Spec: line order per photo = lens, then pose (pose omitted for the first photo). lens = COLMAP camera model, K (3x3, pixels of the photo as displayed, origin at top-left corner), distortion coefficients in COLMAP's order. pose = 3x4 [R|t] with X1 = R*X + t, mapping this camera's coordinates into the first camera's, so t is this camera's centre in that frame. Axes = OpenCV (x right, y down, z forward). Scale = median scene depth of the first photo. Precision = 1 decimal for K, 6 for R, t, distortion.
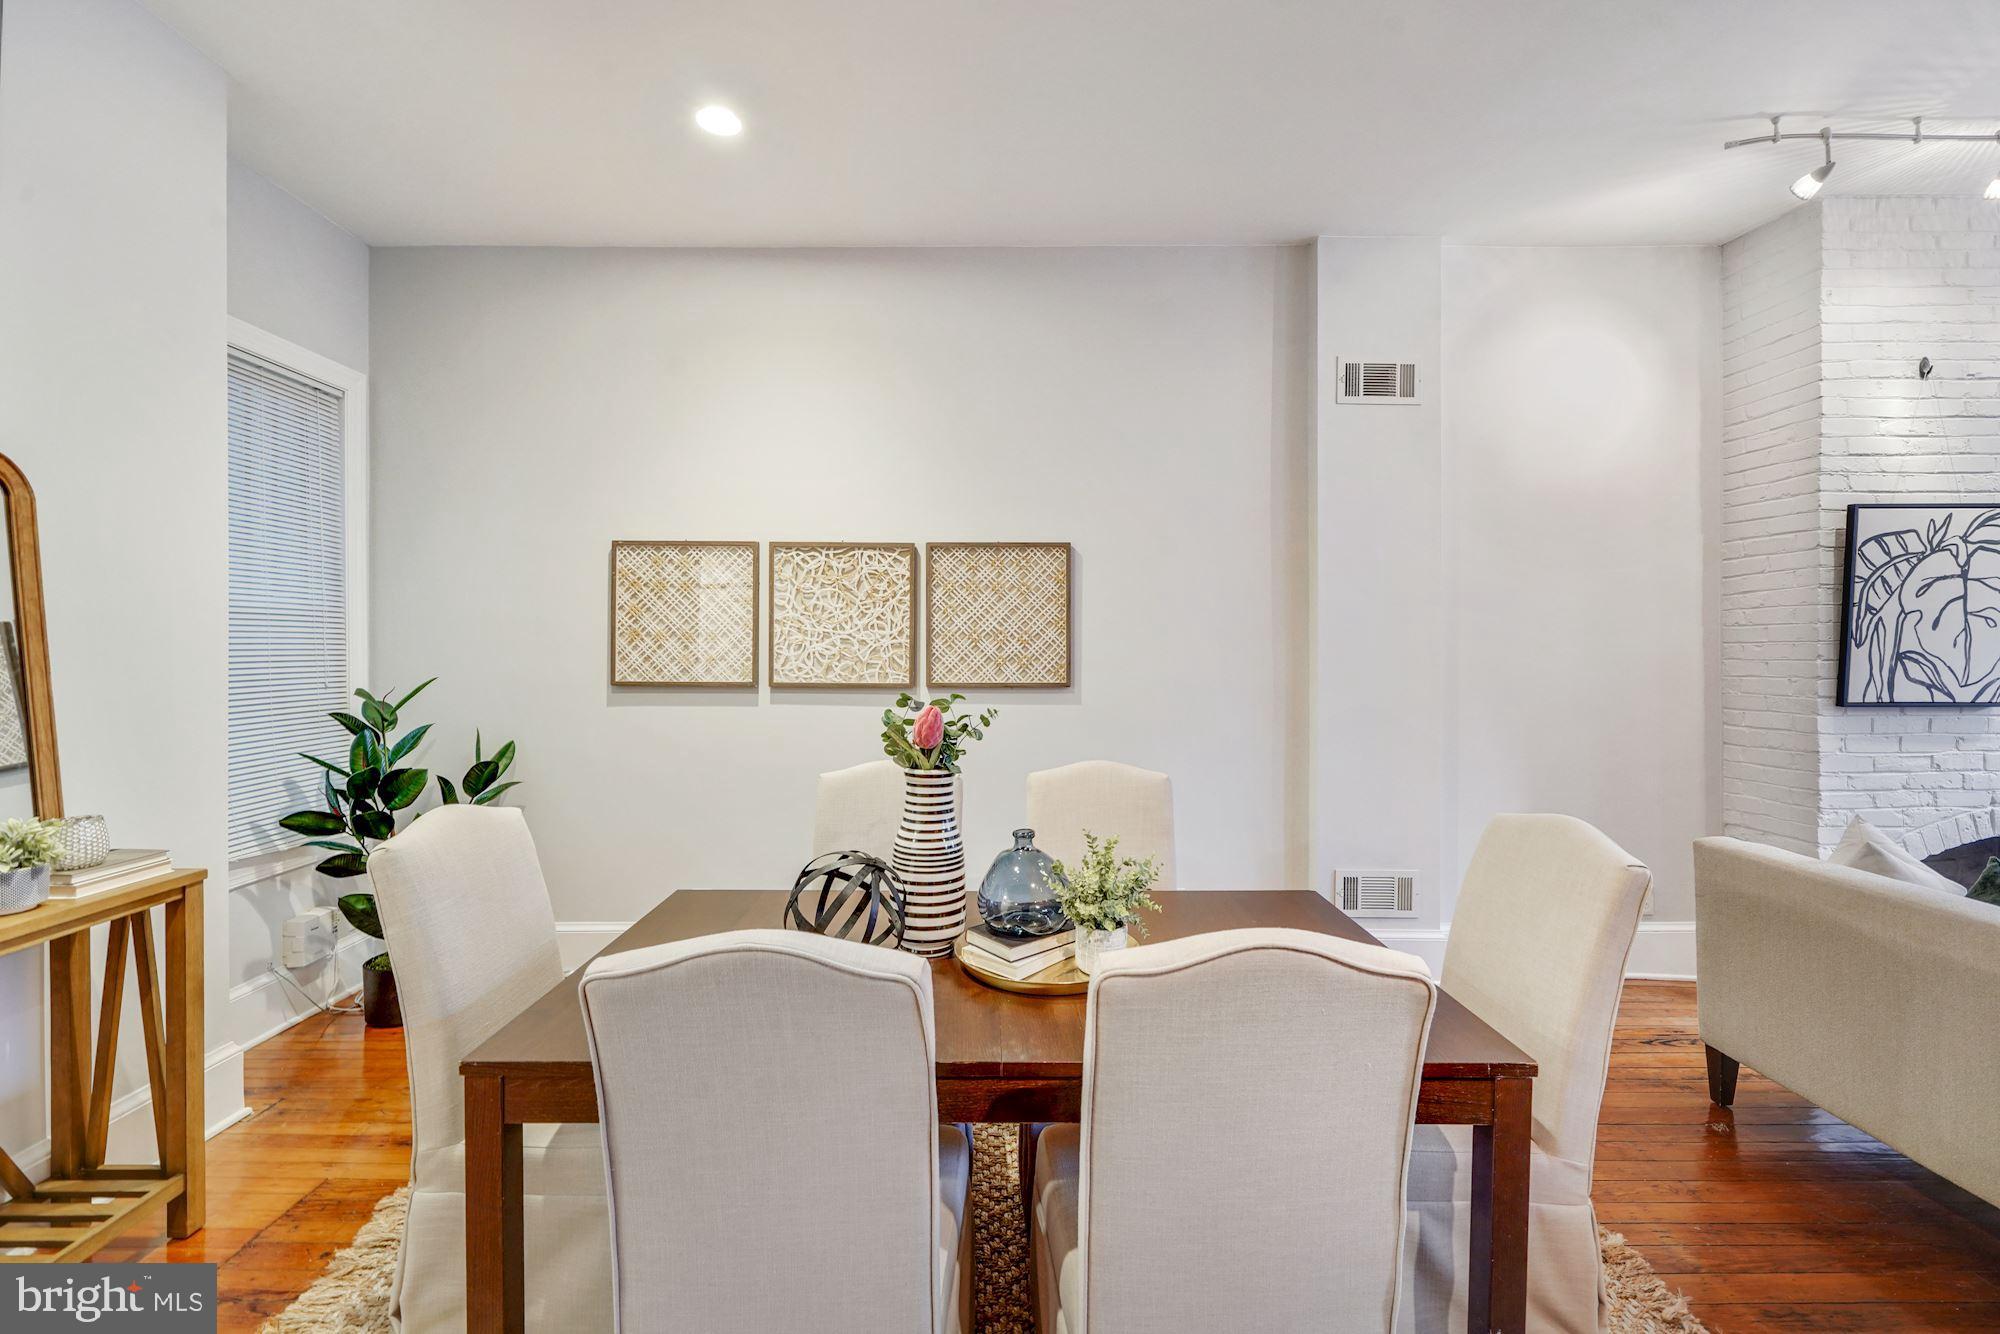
lens RADIAL K [[838.7, 0, 1011.5], [0, 838.7, 646.3], [0, 0, 1]] dist [0.001660, -0.000589]
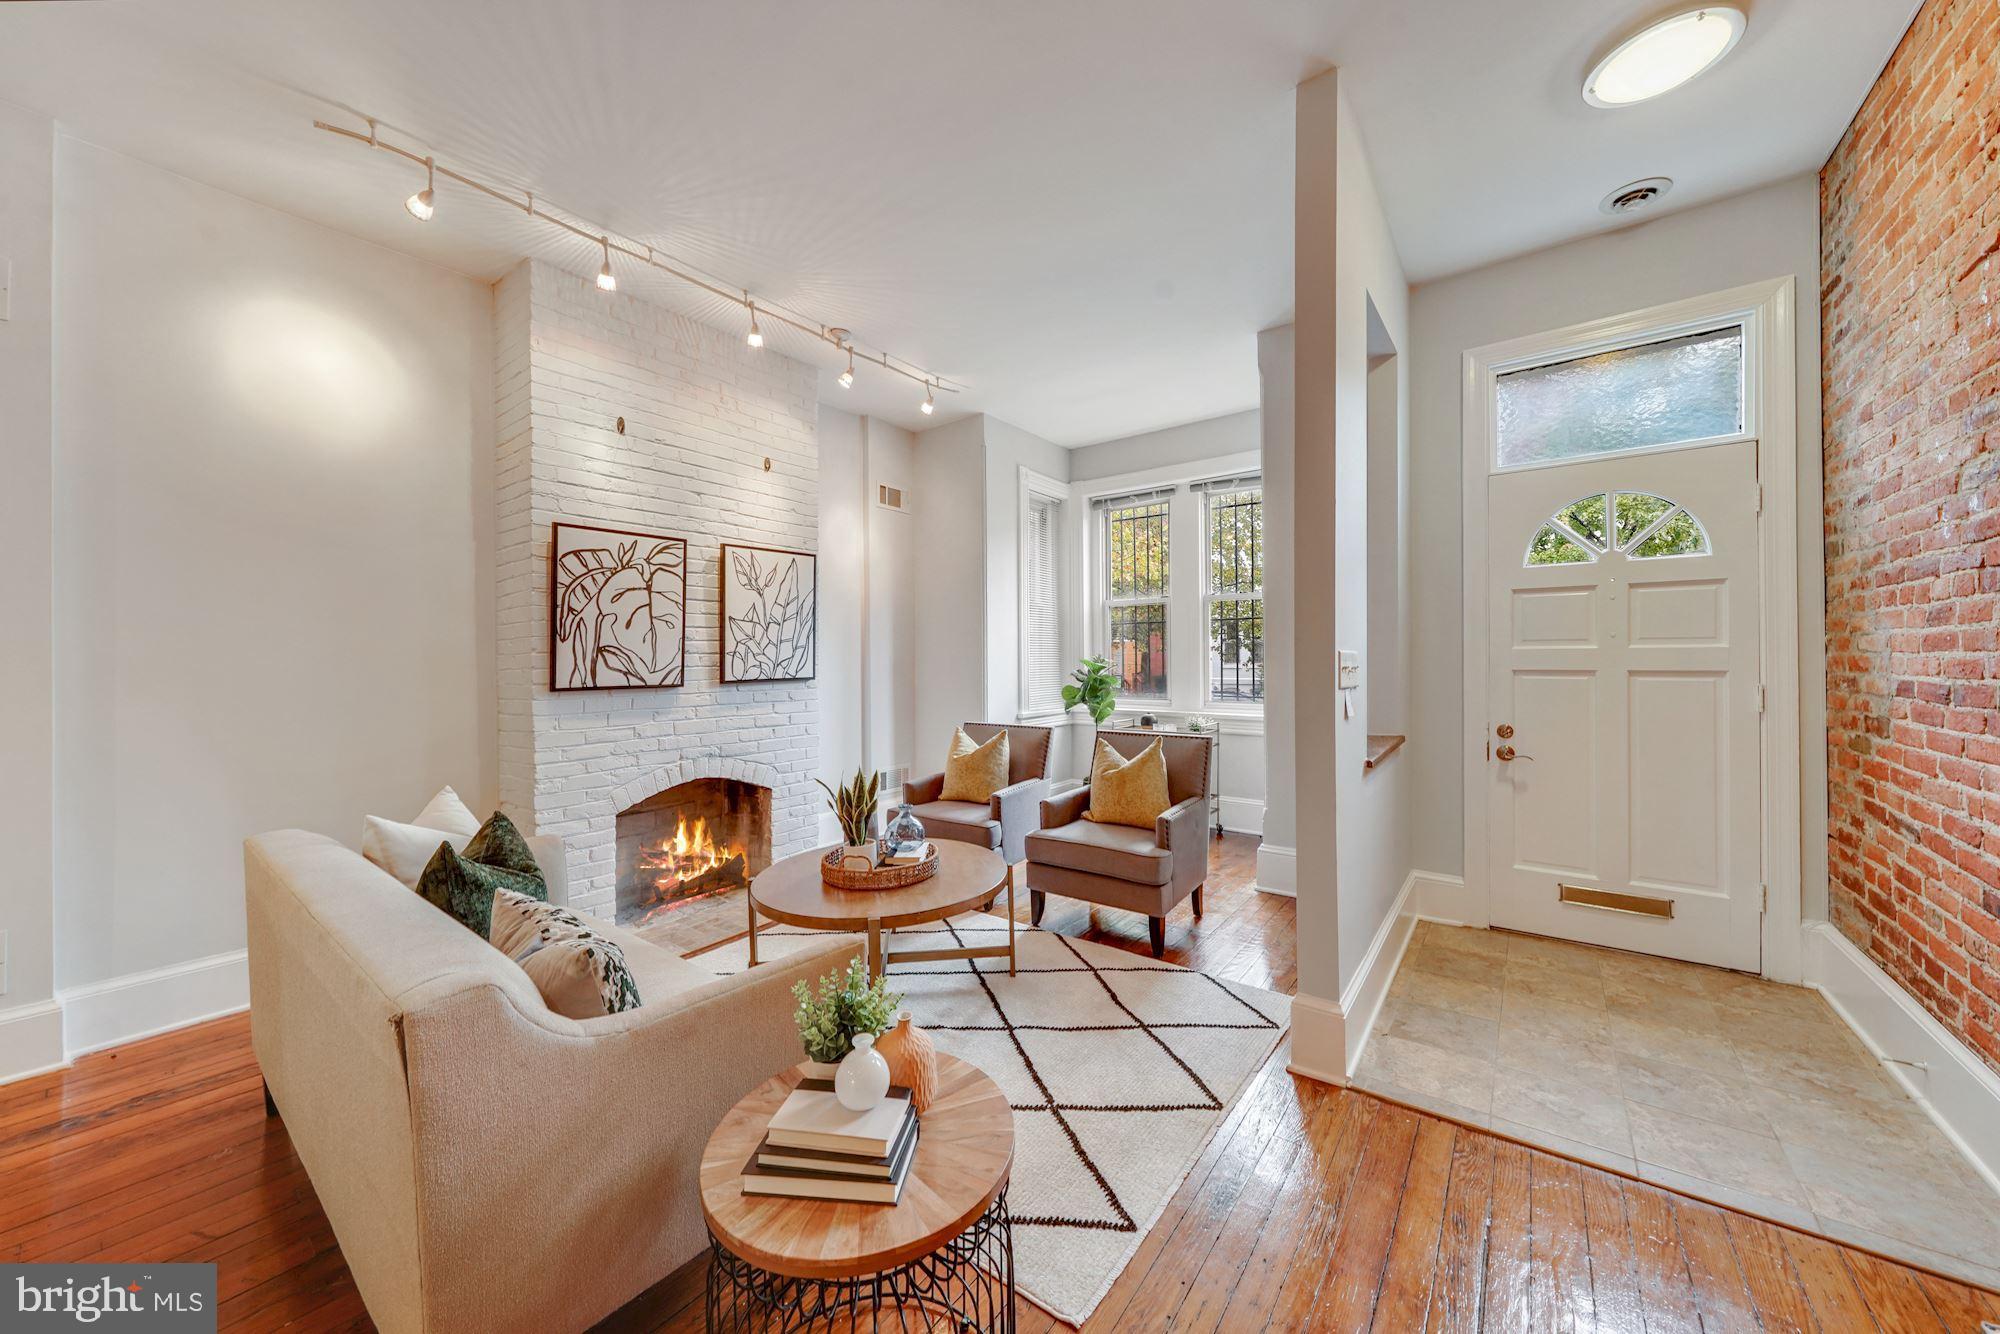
lens RADIAL K [[693.5, 0, 1005.0], [0, 693.5, 657.4], [0, 0, 1]] dist [-0.001952, -0.000286]
pose [[0.612580, -0.000516, 0.790409, 0.603471], [0.012408, 0.999883, -0.008964, 0.039716], [-0.790311, 0.015299, 0.612514, -0.106699]]
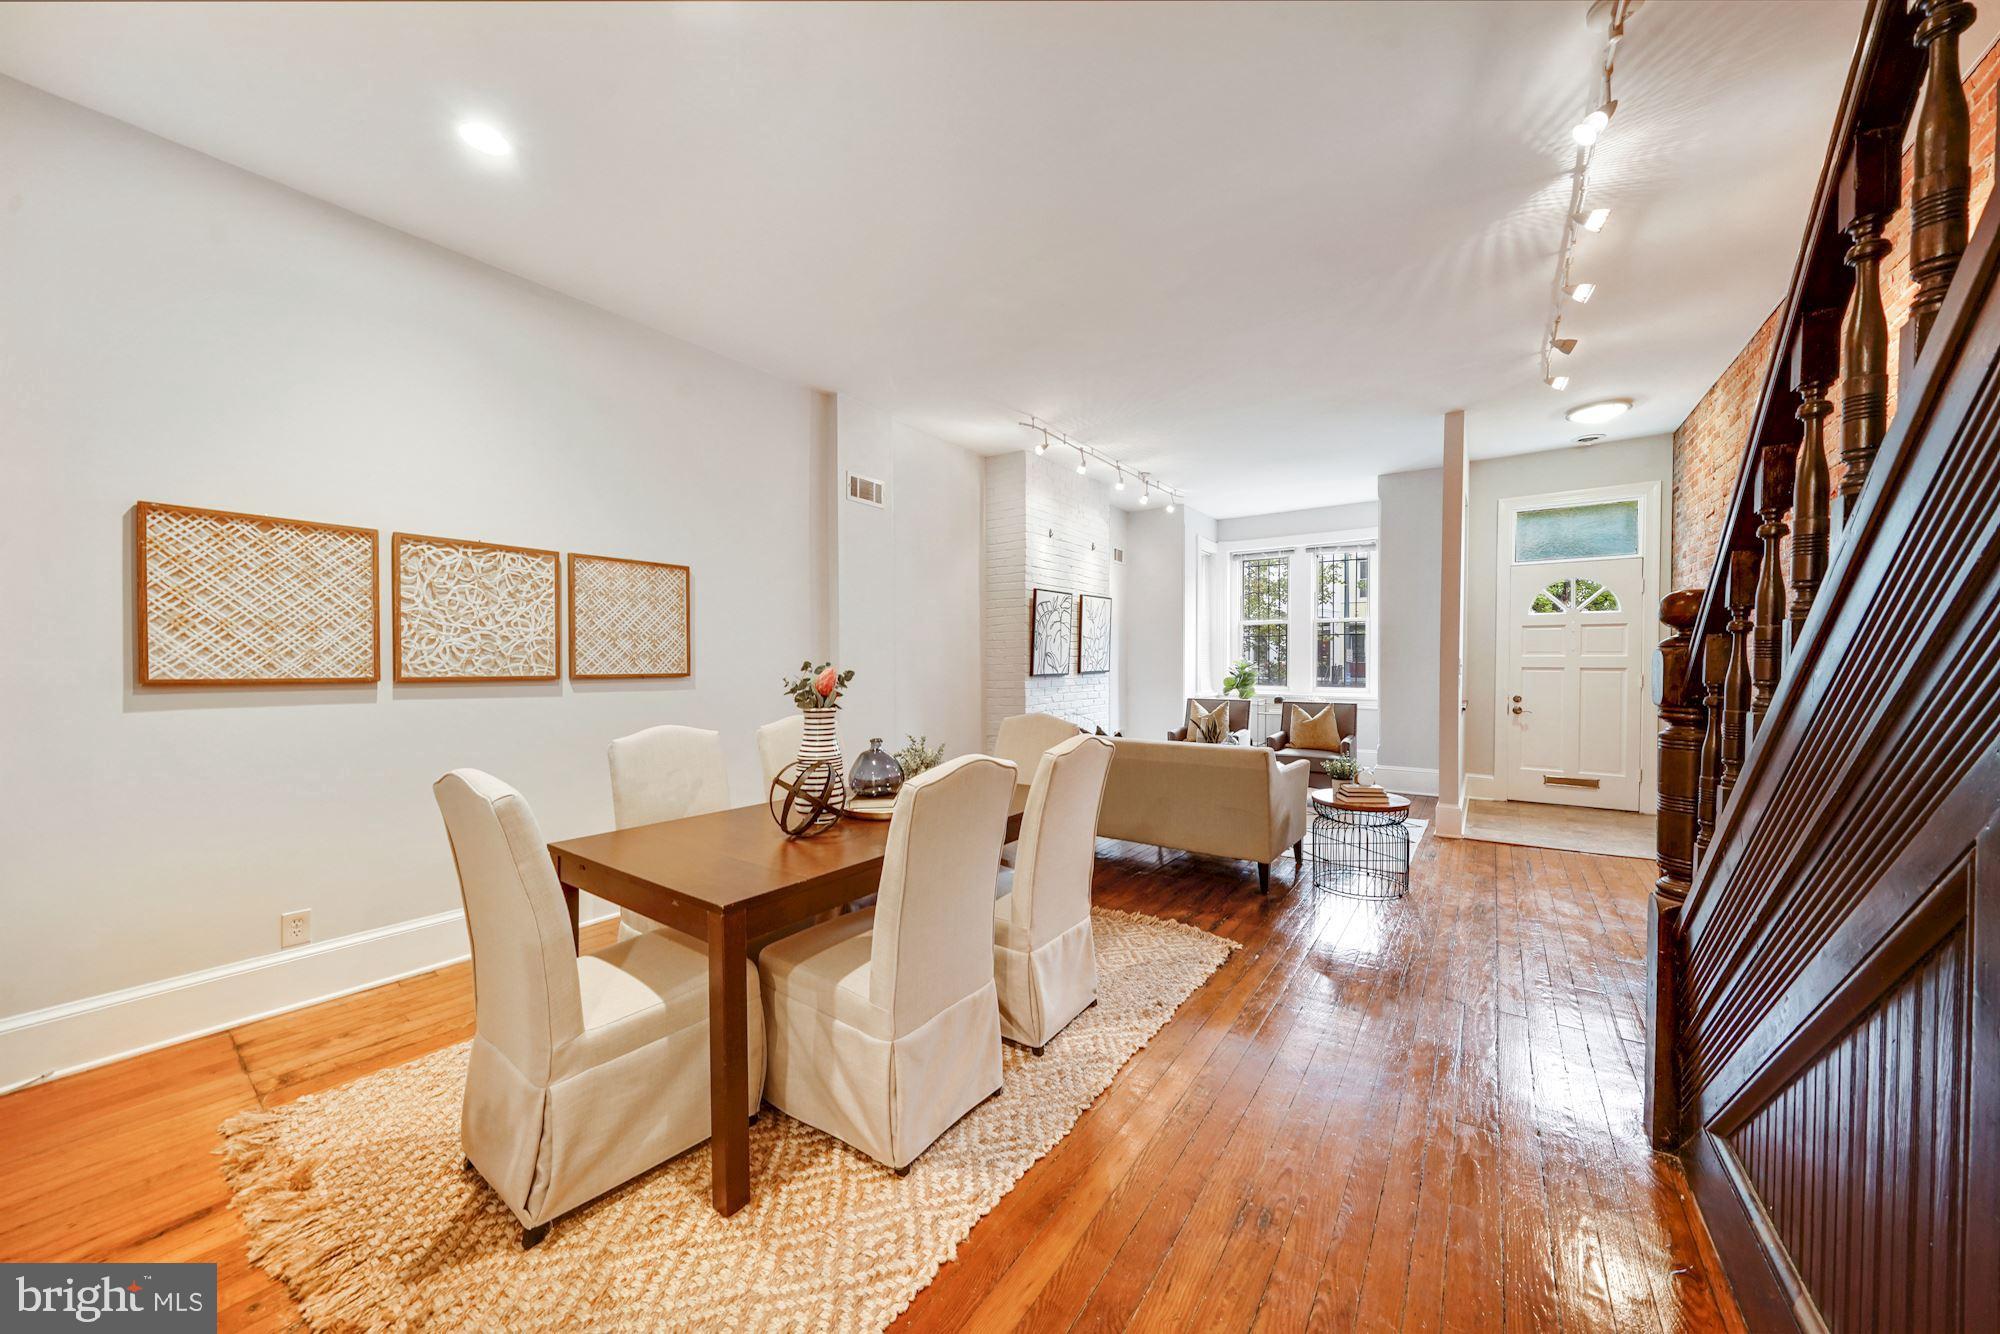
lens RADIAL K [[693.5, 0, 991.7], [0, 693.5, 674.9], [0, 0, 1]] dist [-0.001952, -0.000286]
pose [[0.595683, -0.016651, 0.803047, -0.587988], [0.008519, 0.999860, 0.014413, 0.039401], [-0.803174, -0.001744, 0.595742, -0.035769]]
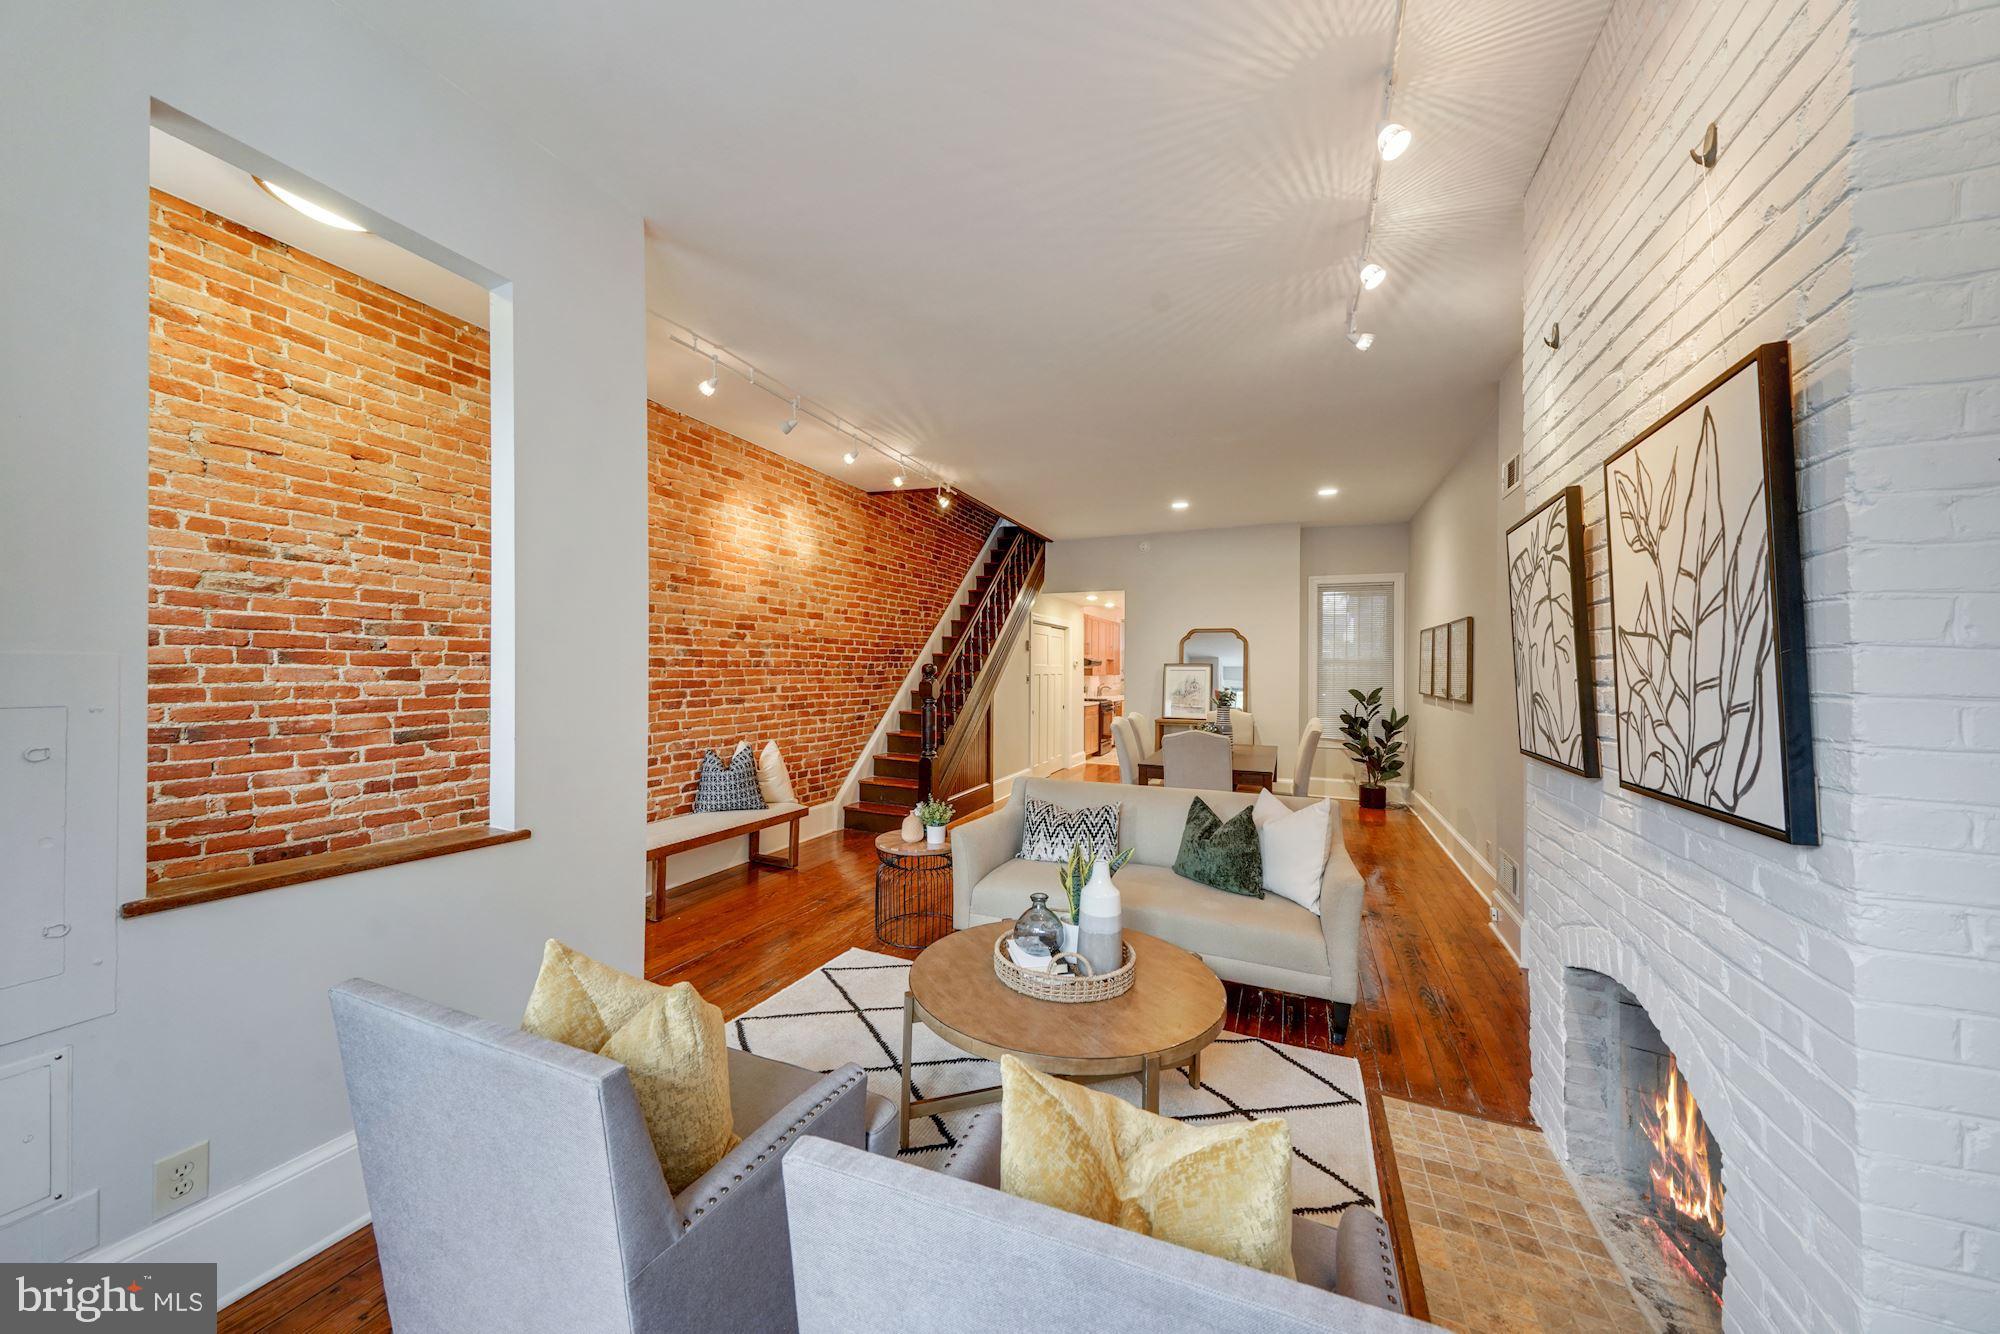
lens RADIAL K [[693.5, 0, 994.2], [0, 693.5, 668.3], [0, 0, 1]] dist [-0.001952, -0.000286]
pose [[-0.404430, -0.004572, -0.914557, 1.877220], [-0.013496, 0.999908, 0.000970, -0.011837], [0.914469, 0.012735, -0.404455, 0.776667]]
